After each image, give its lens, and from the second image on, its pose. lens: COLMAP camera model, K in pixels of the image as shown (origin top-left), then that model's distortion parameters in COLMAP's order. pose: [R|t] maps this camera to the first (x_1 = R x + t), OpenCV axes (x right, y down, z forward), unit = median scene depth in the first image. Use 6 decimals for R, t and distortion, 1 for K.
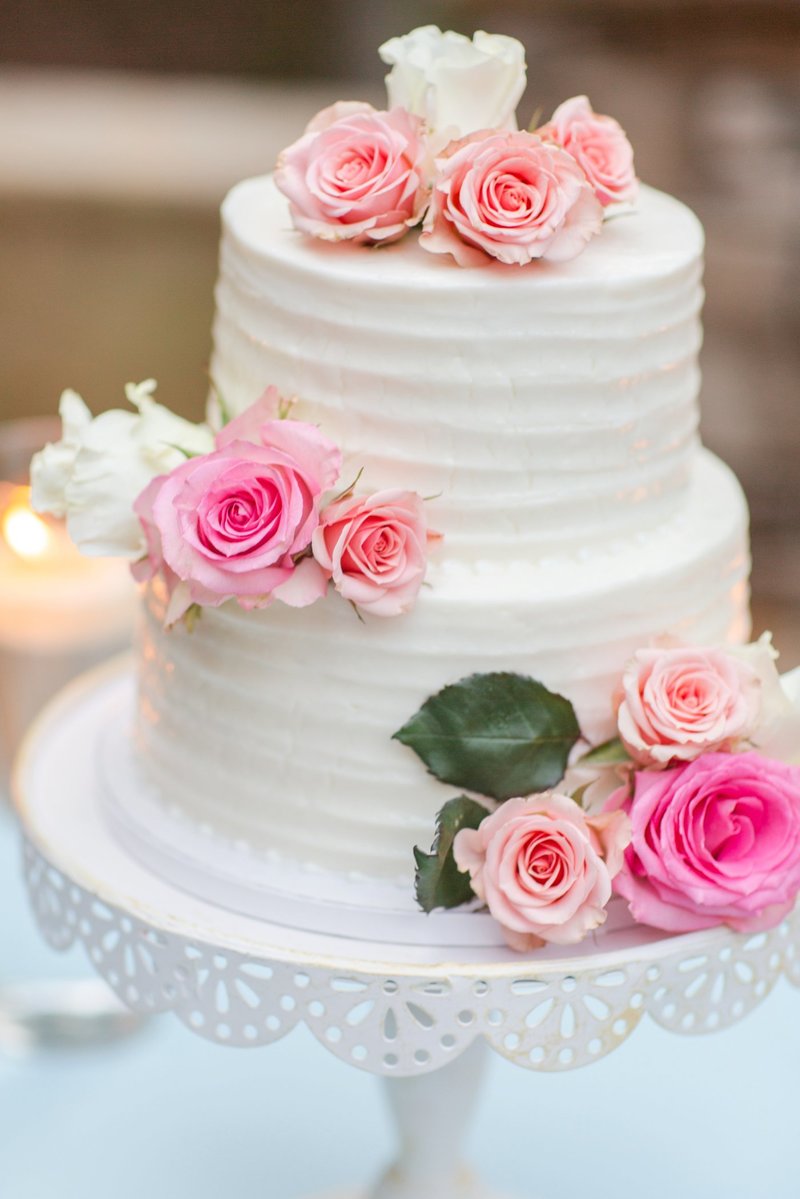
lens RADIAL K [[3364.2, 0, 400.0], [0, 3364.2, 599.5], [0, 0, 1]] dist [-0.569851, 9.789518]
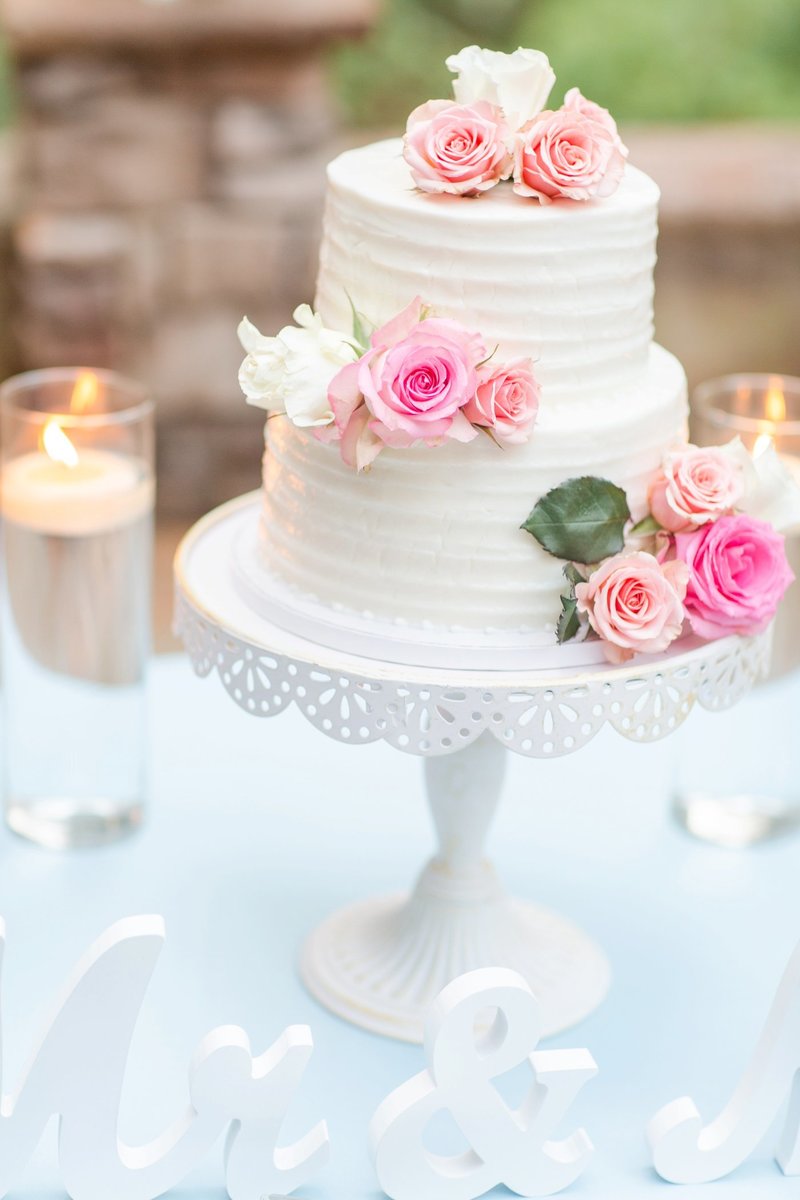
lens RADIAL K [[3367.0, 0, 400.0], [0, 3367.0, 600.0], [0, 0, 1]] dist [-0.569851, 9.789518]
pose [[0.942138, -0.105823, 0.318084, -0.524668], [0.107561, 0.994124, 0.012147, 0.049135], [-0.317500, 0.022770, 0.947985, -0.375583]]
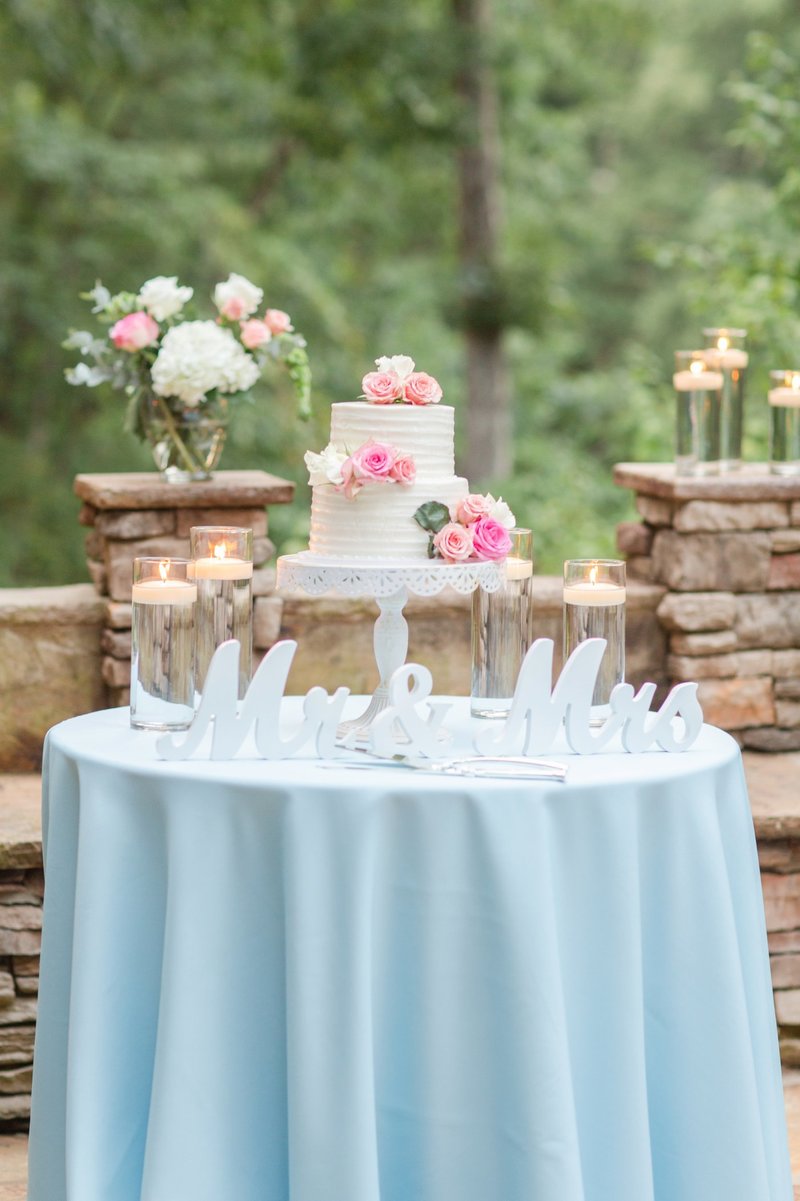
lens RADIAL K [[3369.8, 0, 400.0], [0, 3369.8, 600.5], [0, 0, 1]] dist [-0.569851, 9.789518]
pose [[0.911233, -0.045986, 0.409316, -1.690551], [0.164195, 0.951930, -0.258589, 1.190031], [-0.377749, 0.302843, 0.874981, -2.529302]]
